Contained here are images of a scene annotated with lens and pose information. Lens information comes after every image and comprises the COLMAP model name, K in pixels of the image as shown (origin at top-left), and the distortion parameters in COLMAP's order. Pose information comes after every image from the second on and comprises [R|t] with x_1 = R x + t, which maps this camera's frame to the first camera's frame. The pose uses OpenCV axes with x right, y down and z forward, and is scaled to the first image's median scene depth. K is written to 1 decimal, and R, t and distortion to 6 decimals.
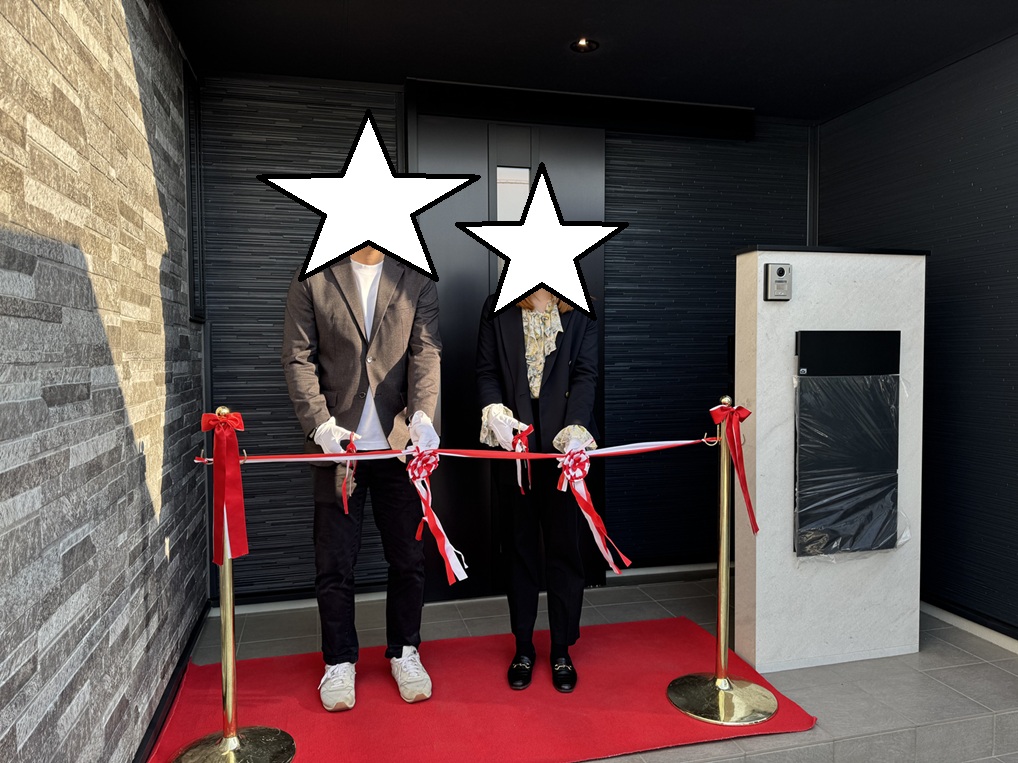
lens RADIAL K [[720.9, 0, 509.0], [0, 720.9, 381.5], [0, 0, 1]] dist [0.001125, -0.002216]
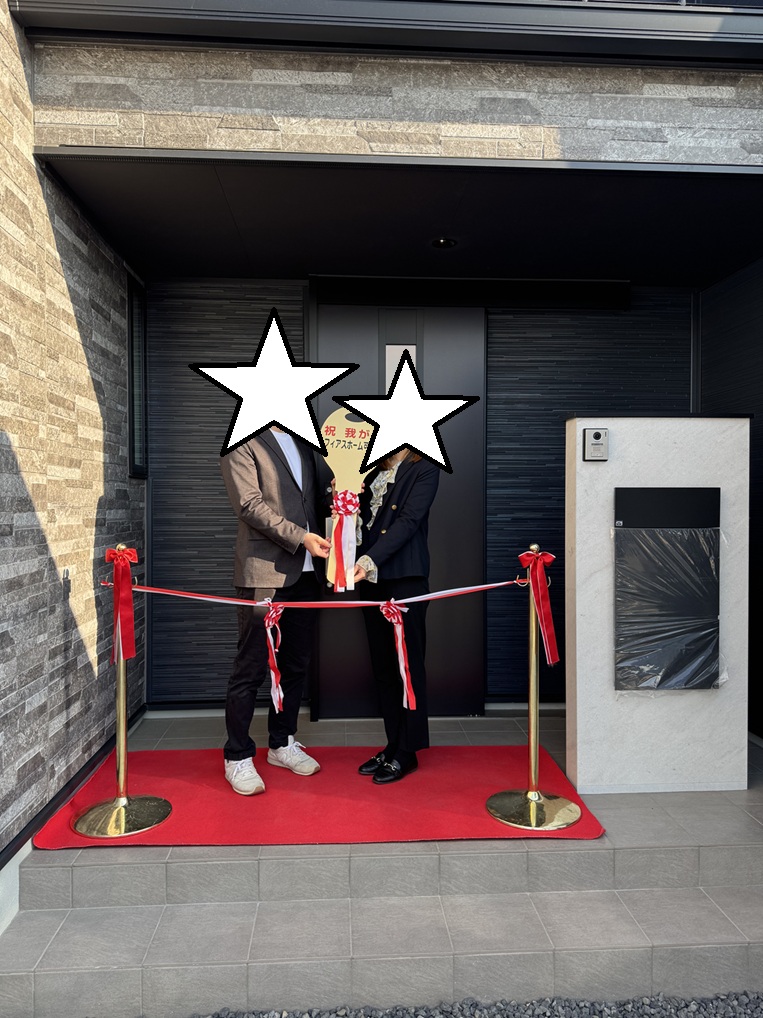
lens RADIAL K [[712.2, 0, 381.5], [0, 712.2, 509.0], [0, 0, 1]] dist [0.049172, -0.083636]
pose [[0.982296, 0.009345, -0.187104, 0.254431], [-0.015157, 0.999445, -0.029656, 0.001906], [0.186723, 0.031967, 0.981892, -0.165056]]
